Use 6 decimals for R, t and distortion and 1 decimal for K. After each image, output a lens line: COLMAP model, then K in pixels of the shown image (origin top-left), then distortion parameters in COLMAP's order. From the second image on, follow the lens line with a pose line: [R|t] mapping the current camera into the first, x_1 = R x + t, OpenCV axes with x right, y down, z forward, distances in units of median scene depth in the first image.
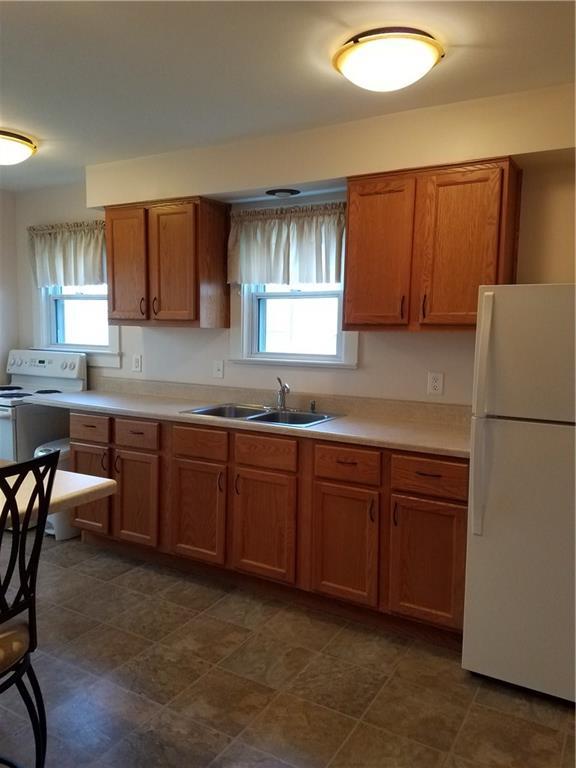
lens RADIAL K [[573.8, 0, 280.9], [0, 573.8, 383.9], [0, 0, 1]] dist [0.213513, -0.414722]
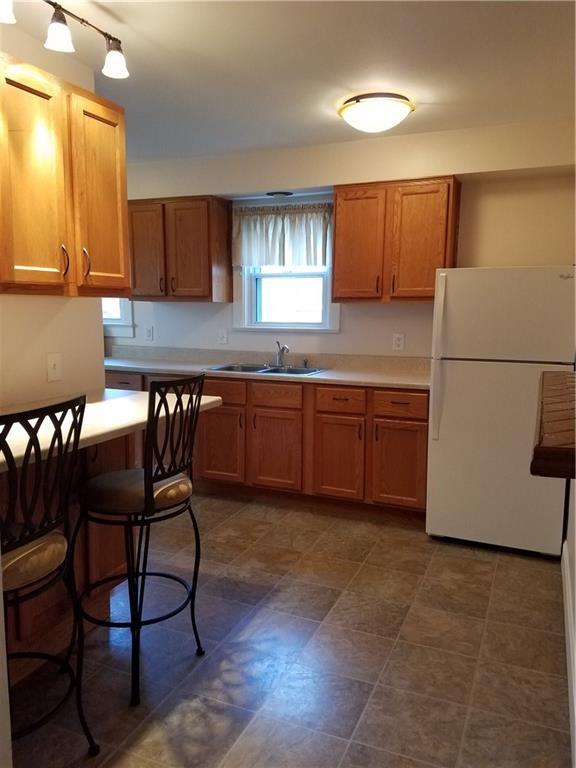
lens RADIAL K [[567.9, 0, 288.0], [0, 567.9, 384.0], [0, 0, 1]] dist [0.199695, -0.294859]
pose [[0.992414, -0.025971, 0.120165, -0.140410], [0.021232, 0.998952, 0.040547, 0.034970], [-0.121092, -0.037688, 0.991926, -0.266256]]
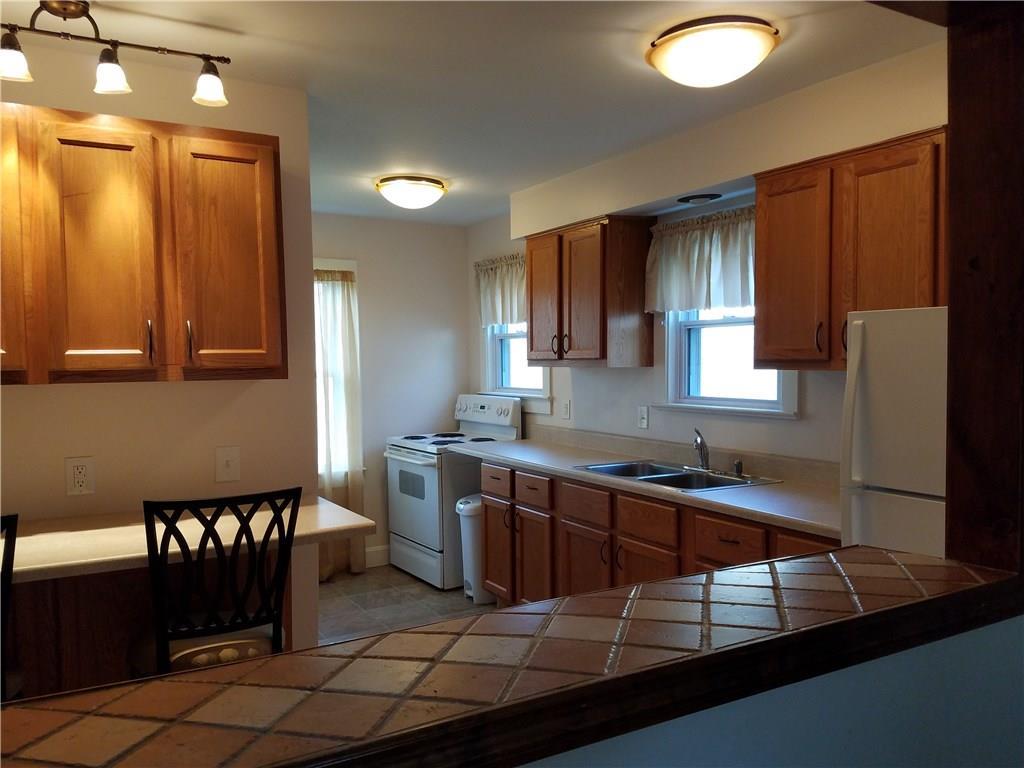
lens RADIAL K [[776.1, 0, 506.4], [0, 776.1, 398.4], [0, 0, 1]] dist [0.218266, -0.389096]
pose [[0.876111, -0.000680, -0.482109, 0.296481], [-0.021422, 0.998956, -0.040338, -0.004063], [0.481634, 0.045669, 0.875182, -0.067135]]
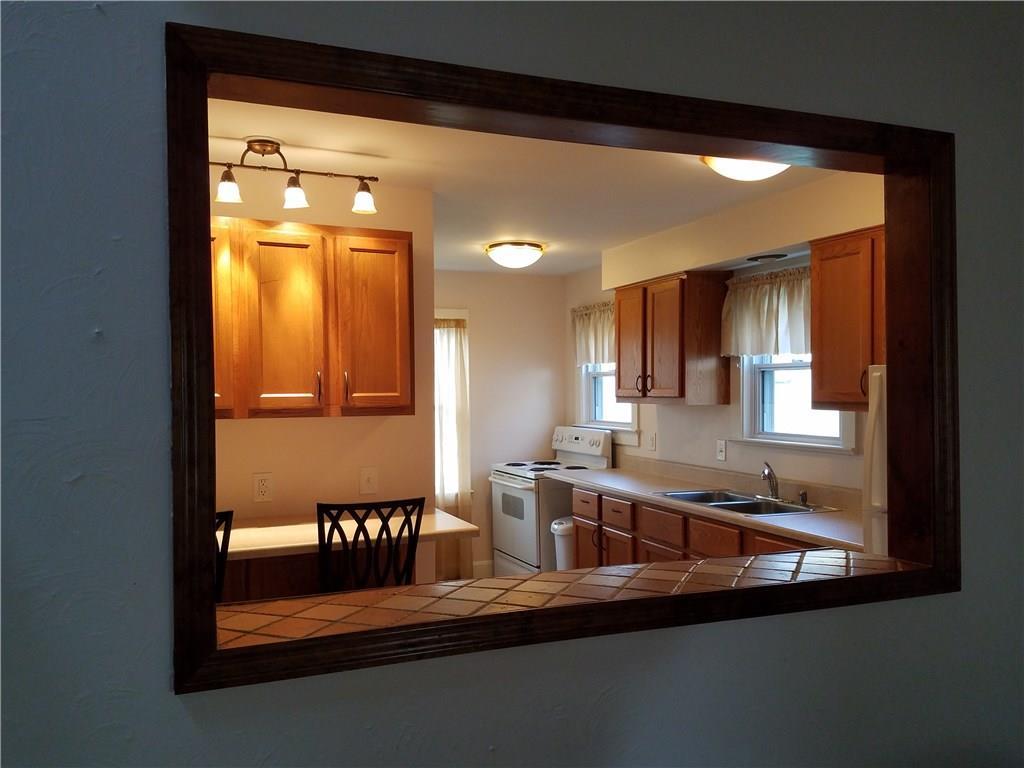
lens RADIAL K [[765.1, 0, 493.0], [0, 765.1, 400.9], [0, 0, 1]] dist [0.213513, -0.414722]
pose [[0.791468, -0.012623, -0.611080, 0.407935], [-0.039070, 0.996697, -0.071192, -0.002437], [0.609960, 0.080221, 0.788361, -0.200996]]
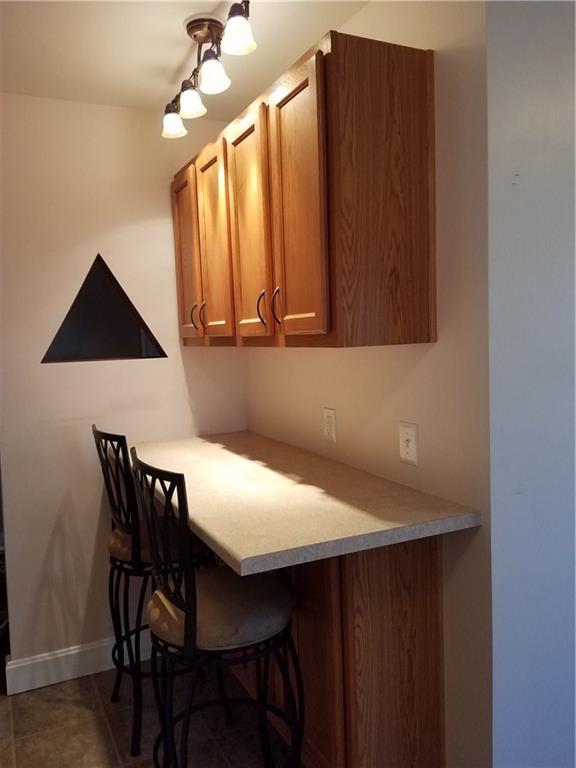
lens RADIAL K [[582.1, 0, 287.4], [0, 582.1, 370.1], [0, 0, 1]] dist [0.218266, -0.389096]
pose [[-0.521749, 0.056224, -0.851244, 0.144167], [-0.056731, 0.993330, 0.100380, -0.073916], [0.851211, 0.100665, -0.515080, 0.679195]]
